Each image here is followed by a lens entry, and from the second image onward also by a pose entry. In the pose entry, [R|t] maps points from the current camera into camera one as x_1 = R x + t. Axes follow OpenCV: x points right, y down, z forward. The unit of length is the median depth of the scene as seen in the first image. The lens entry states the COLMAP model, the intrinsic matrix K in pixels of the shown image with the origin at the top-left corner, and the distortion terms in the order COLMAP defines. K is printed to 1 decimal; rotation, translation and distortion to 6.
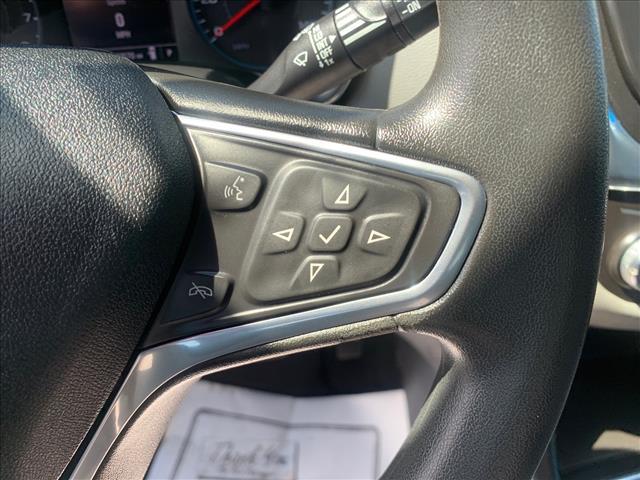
lens RADIAL K [[492.0, 0, 320.0], [0, 492.0, 240.0], [0, 0, 1]] dist [-0.006276, -0.004542]
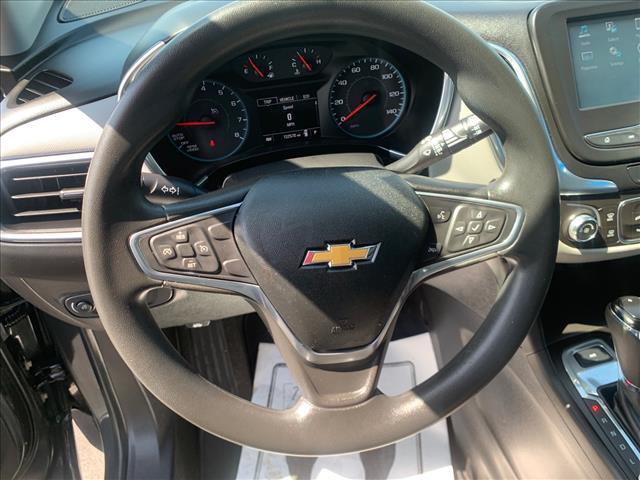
lens RADIAL K [[484.2, 0, 320.0], [0, 484.2, 240.0], [0, 0, 1]] dist [0.027893, -0.002139]
pose [[0.993971, -0.084078, 0.070368, -1.122695], [0.082600, 0.996302, 0.023657, -0.084361], [-0.072097, -0.017702, 0.997241, -1.896076]]
